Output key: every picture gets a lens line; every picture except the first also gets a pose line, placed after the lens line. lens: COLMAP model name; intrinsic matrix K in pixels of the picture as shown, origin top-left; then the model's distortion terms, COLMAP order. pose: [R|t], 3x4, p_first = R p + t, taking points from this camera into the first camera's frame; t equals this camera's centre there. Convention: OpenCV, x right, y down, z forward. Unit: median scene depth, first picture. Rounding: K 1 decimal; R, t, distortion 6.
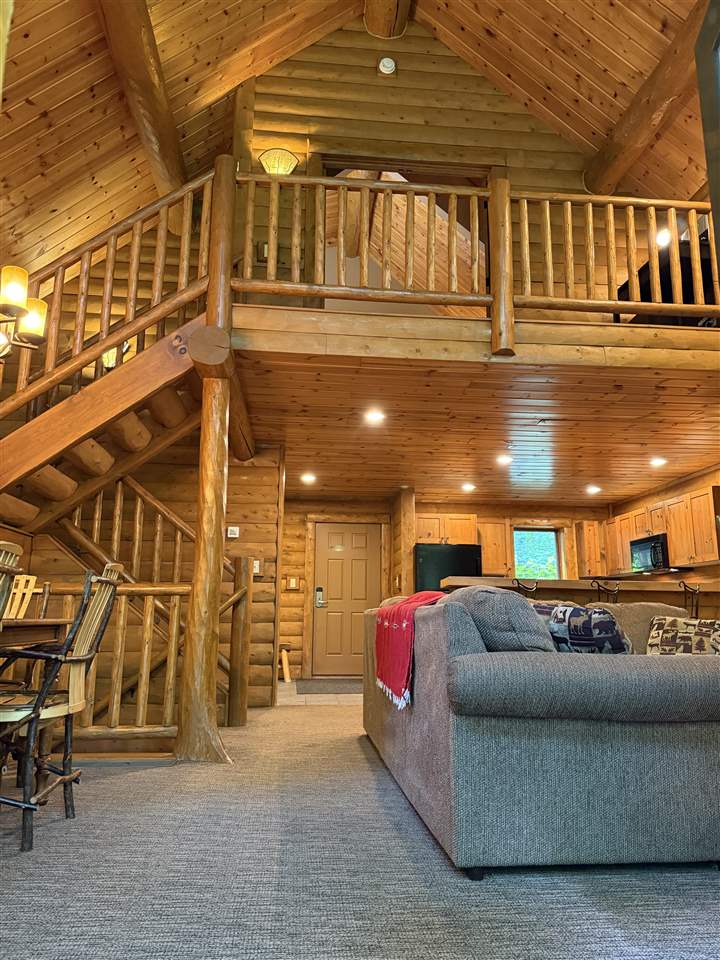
lens RADIAL K [[679.0, 0, 360.0], [0, 679.0, 480.0], [0, 0, 1]] dist [0.109940, -0.146912]
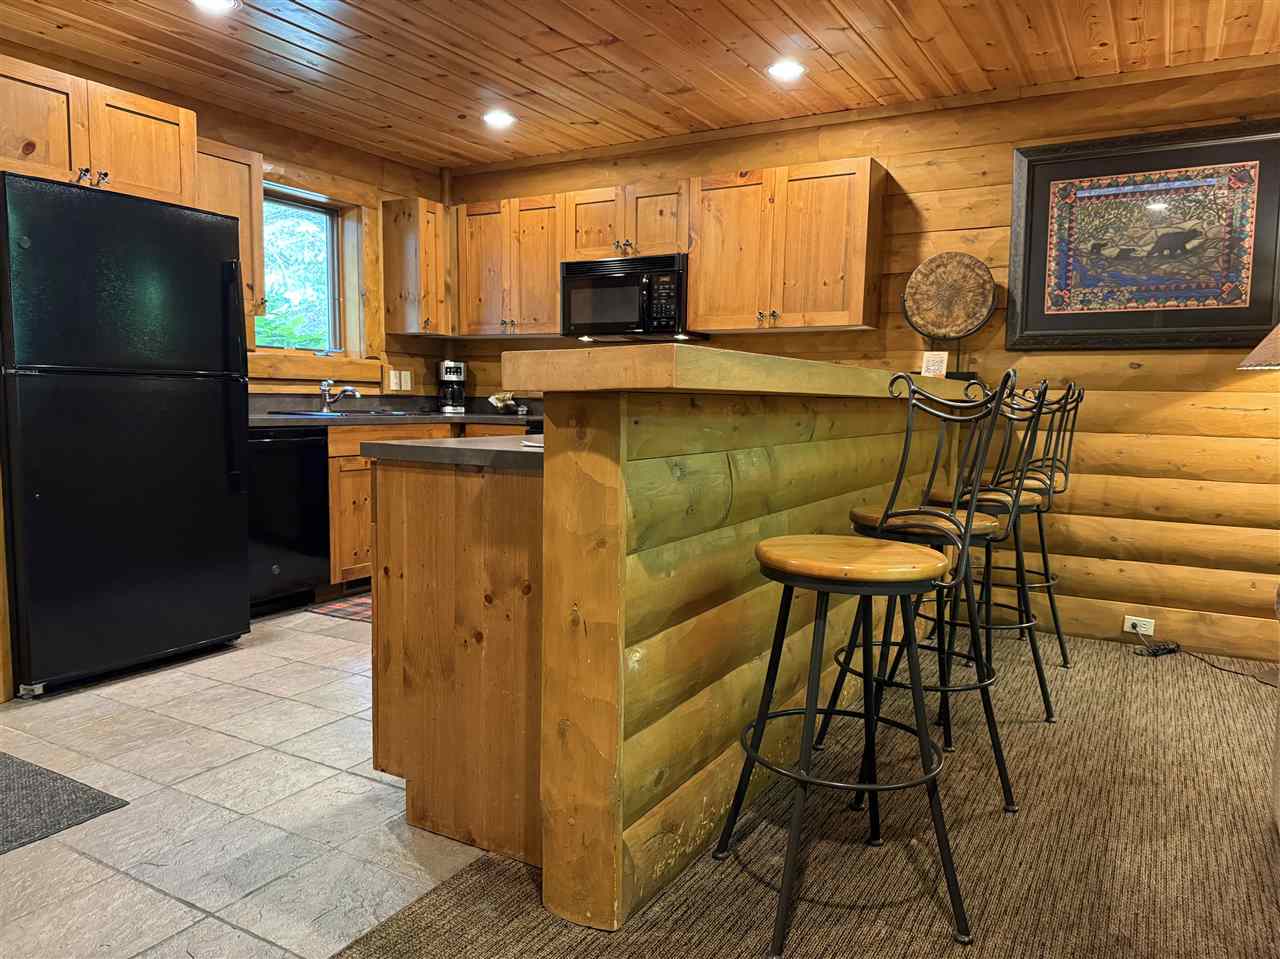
lens RADIAL K [[905.3, 0, 640.6], [0, 905.3, 486.5], [0, 0, 1]] dist [0.109940, -0.146912]
pose [[0.585106, -0.076174, 0.807371, -0.051167], [-0.180059, 0.958525, 0.220925, 0.076144], [-0.790715, -0.274639, 0.547123, 0.520223]]
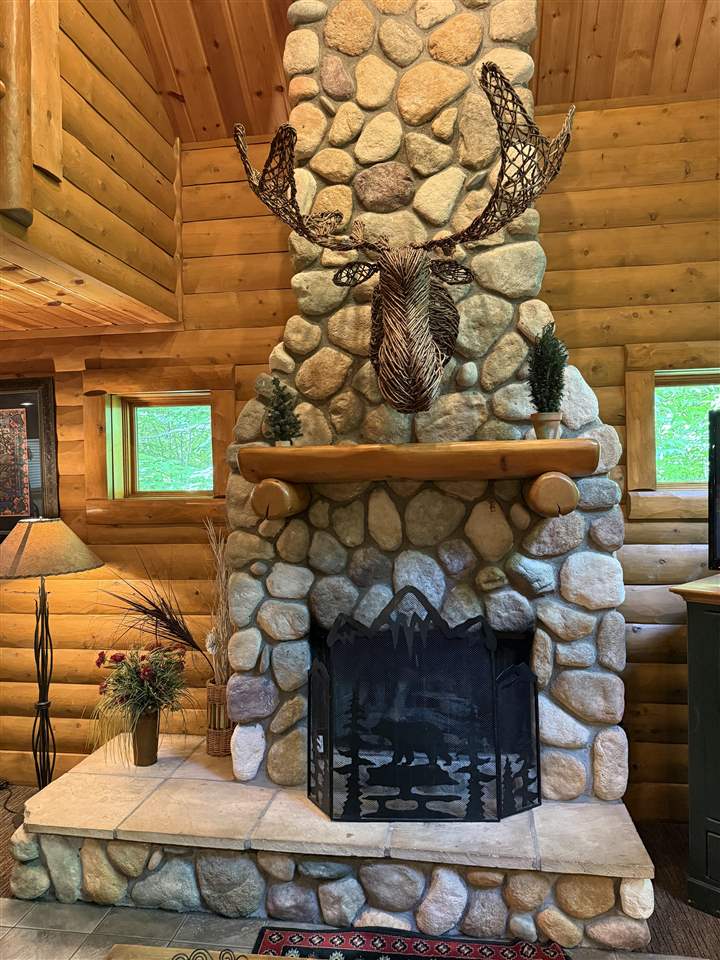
lens RADIAL K [[679.0, 0, 360.0], [0, 679.0, 480.0], [0, 0, 1]] dist [0.109940, -0.146912]
pose [[0.255680, -0.012768, 0.966677, 0.089918], [-0.181549, 0.981489, 0.060982, -0.028865], [-0.949562, -0.191091, 0.248629, 0.294426]]
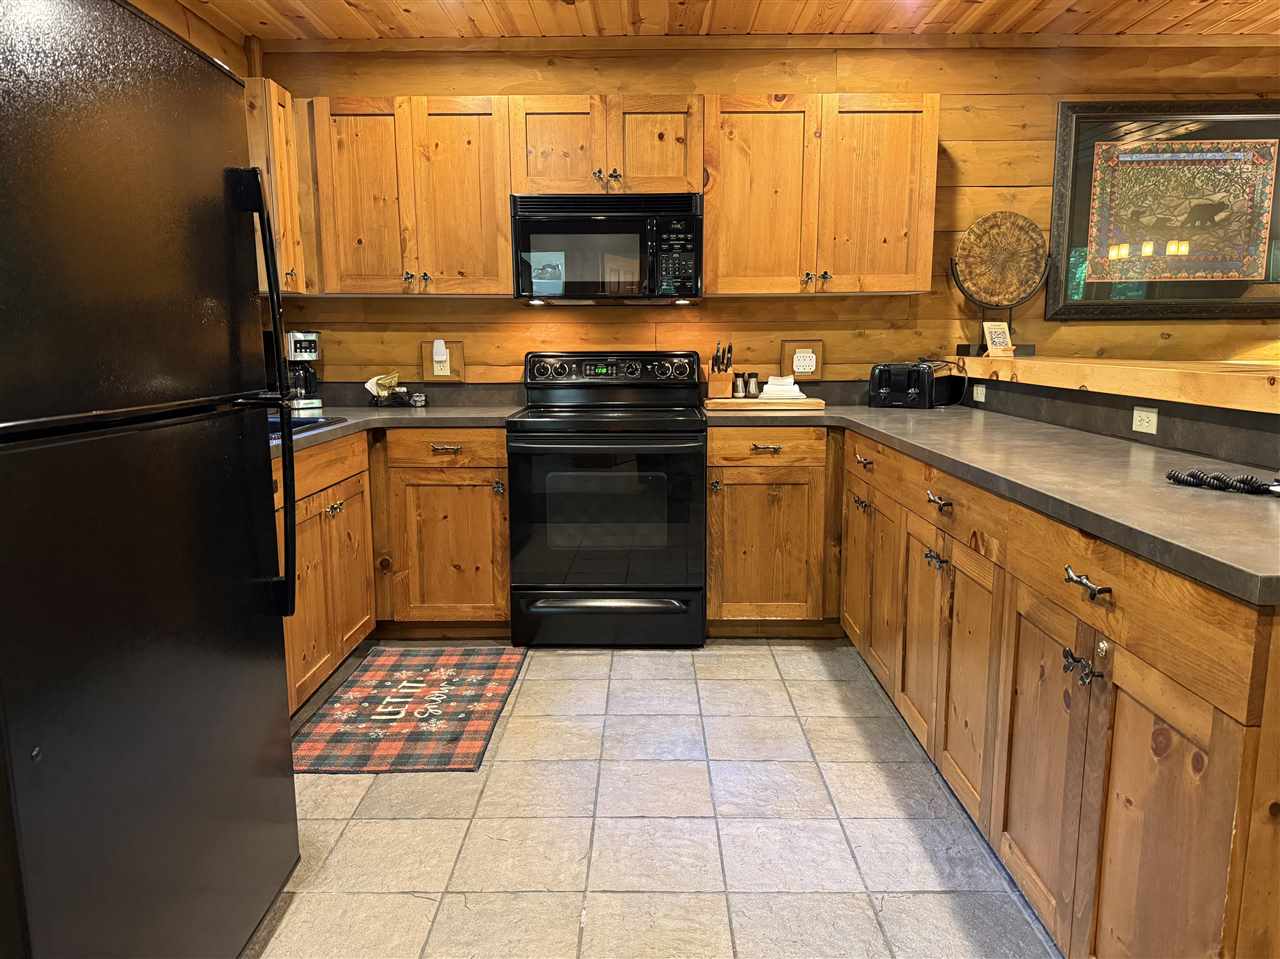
lens RADIAL K [[875.9, 0, 640.0], [0, 875.9, 479.5], [0, 0, 1]] dist [0.086966, -0.092184]
pose [[0.103254, -0.159735, 0.981745, -0.016991], [-0.200545, 0.963407, 0.177844, 0.112703], [-0.974228, -0.215247, 0.067442, 0.766421]]
